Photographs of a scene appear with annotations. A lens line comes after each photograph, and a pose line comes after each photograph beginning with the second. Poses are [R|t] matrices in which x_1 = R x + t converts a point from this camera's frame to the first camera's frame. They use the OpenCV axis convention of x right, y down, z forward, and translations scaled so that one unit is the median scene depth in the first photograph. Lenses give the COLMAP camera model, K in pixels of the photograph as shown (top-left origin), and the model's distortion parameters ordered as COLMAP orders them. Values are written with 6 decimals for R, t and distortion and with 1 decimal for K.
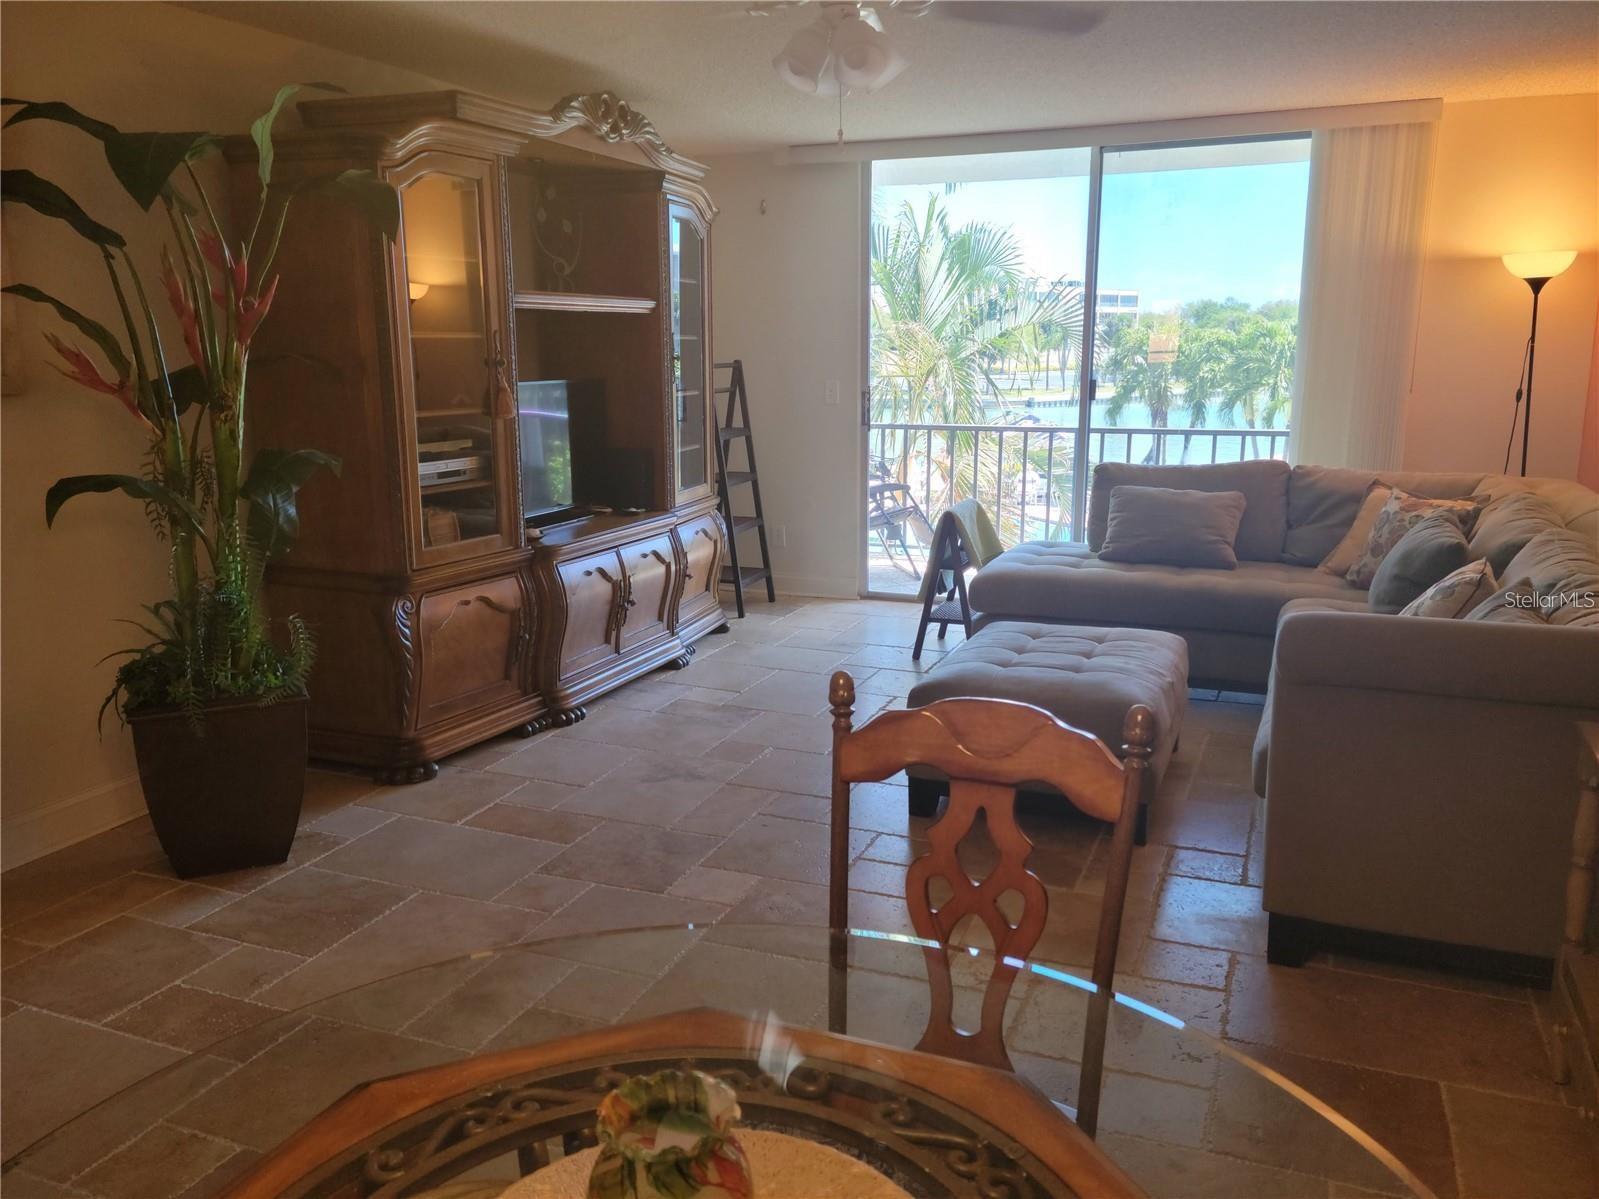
lens RADIAL K [[1265.0, 0, 805.2], [0, 1265.0, 600.5], [0, 0, 1]] dist [0.093746, -0.102967]
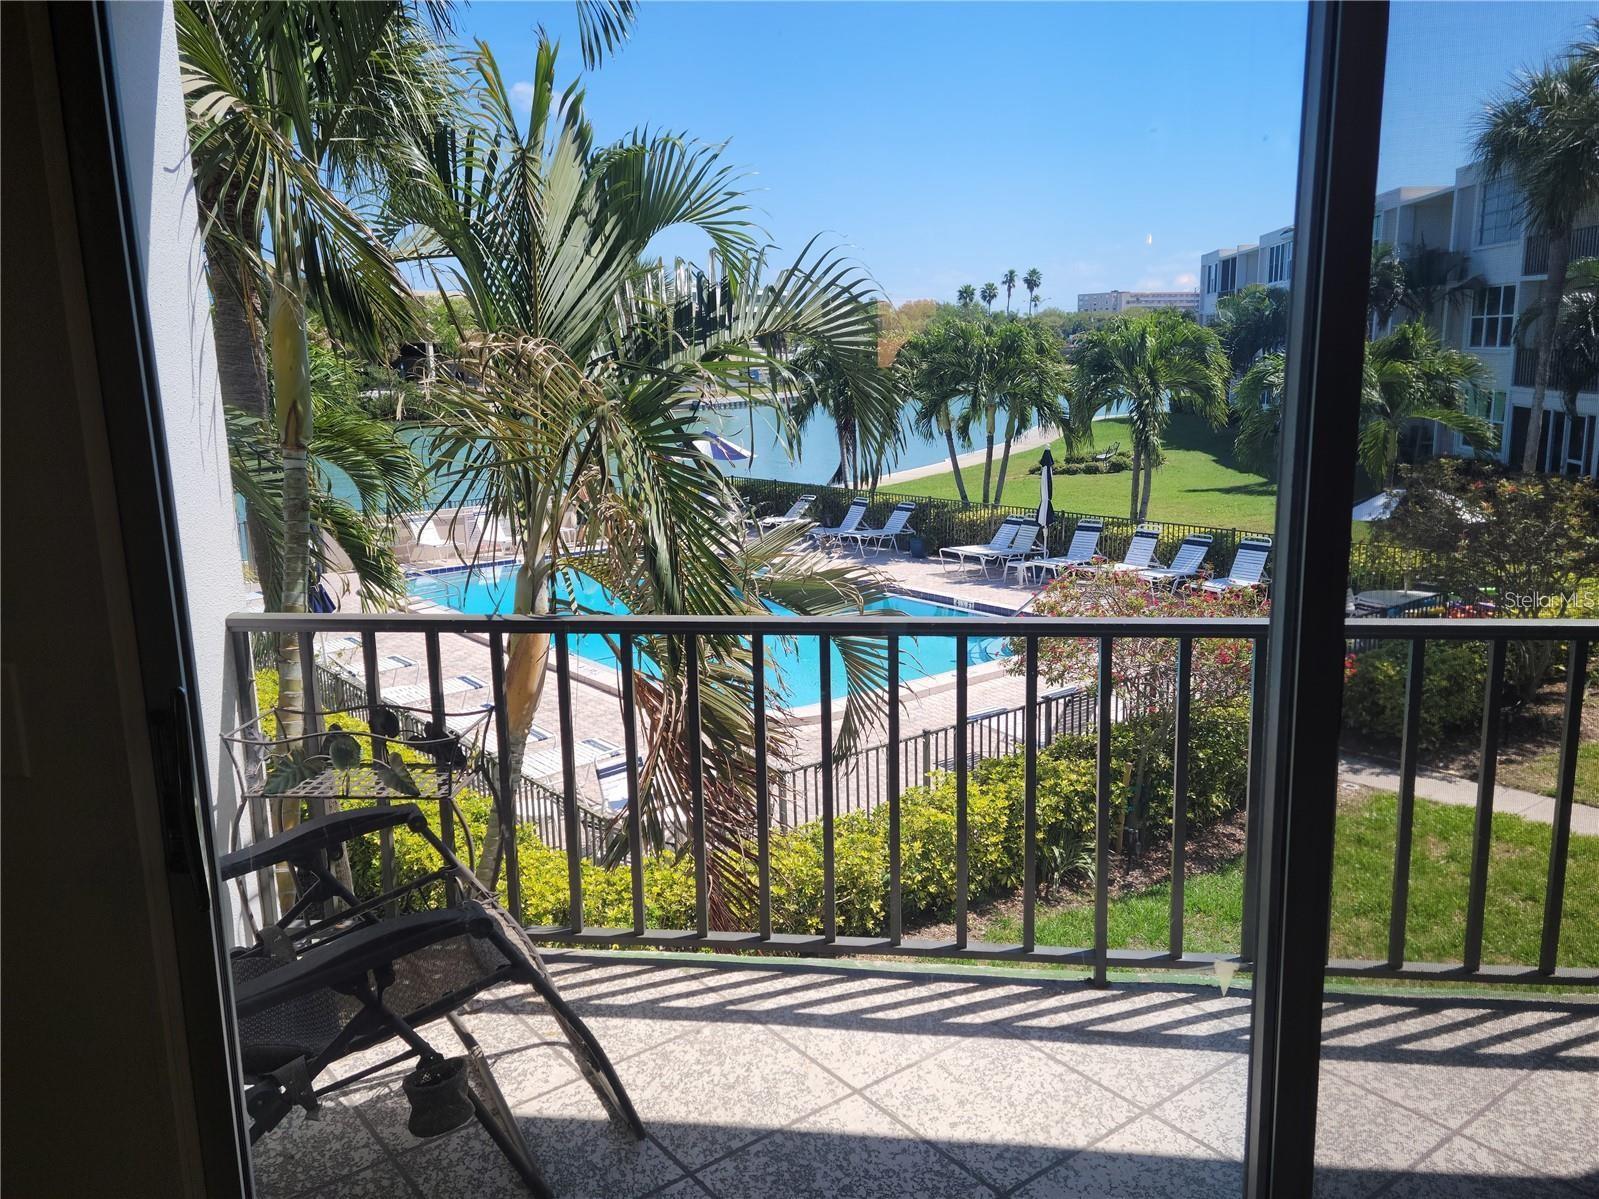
lens RADIAL K [[1265.0, 0, 795.9], [0, 1265.0, 596.2], [0, 0, 1]] dist [0.093746, -0.102967]
pose [[0.968116, -0.069888, 0.240555, 0.059407], [0.071138, 0.997460, 0.003495, -0.113232], [-0.240188, 0.013729, 0.970629, 0.504984]]
